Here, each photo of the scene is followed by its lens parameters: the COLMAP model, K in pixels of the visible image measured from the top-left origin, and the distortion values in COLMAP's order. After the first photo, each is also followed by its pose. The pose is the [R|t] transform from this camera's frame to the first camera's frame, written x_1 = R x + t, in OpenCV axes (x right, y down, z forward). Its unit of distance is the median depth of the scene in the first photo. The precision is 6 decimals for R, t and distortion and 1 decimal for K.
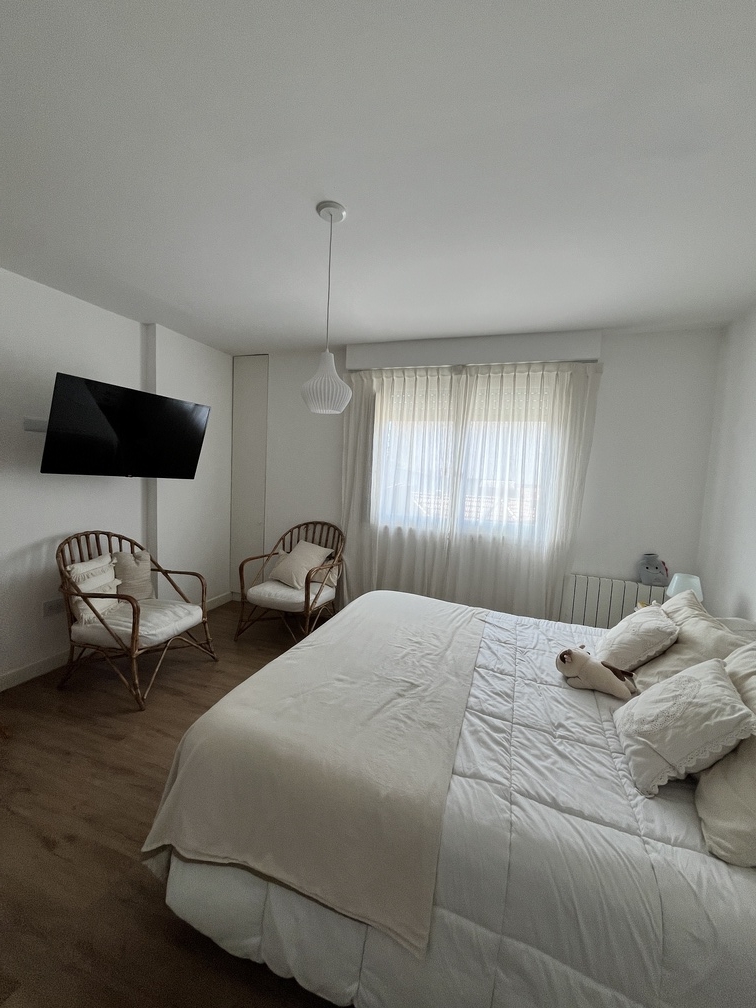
lens RADIAL K [[407.9, 0, 376.1], [0, 407.9, 504.8], [0, 0, 1]] dist [-0.001647, -0.000636]
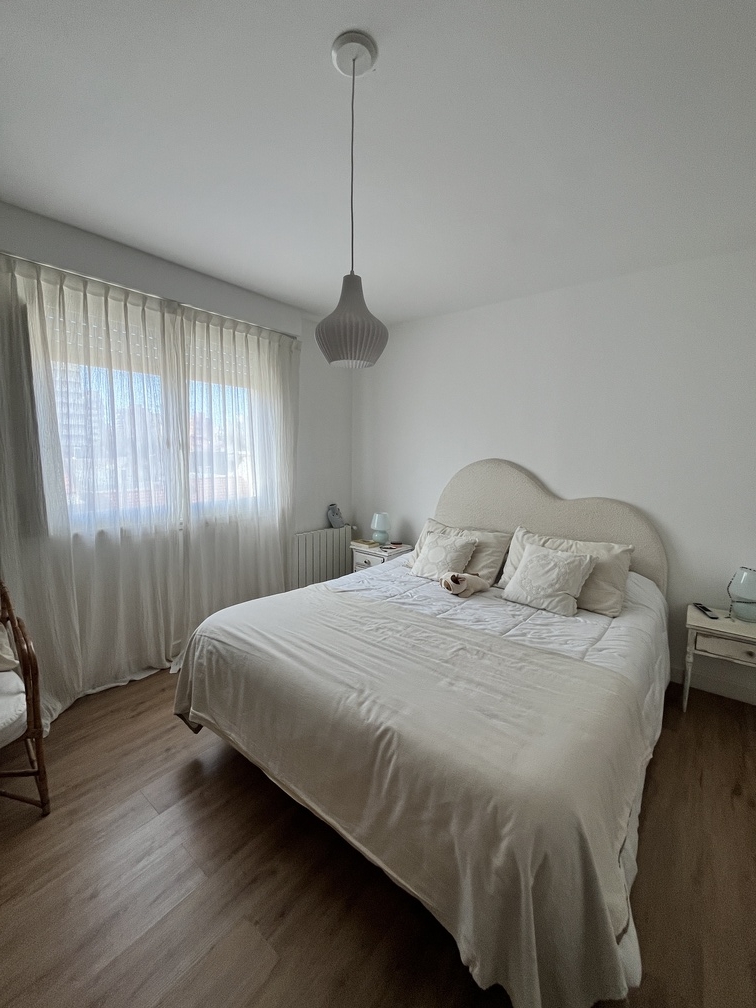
lens RADIAL K [[404.3, 0, 378.4], [0, 404.3, 504.9], [0, 0, 1]] dist [-0.000523, -0.000085]
pose [[0.332782, -0.171073, 0.927357, -0.428375], [0.081002, 0.984958, 0.152631, -0.053976], [-0.939518, 0.024325, 0.341634, 0.394142]]
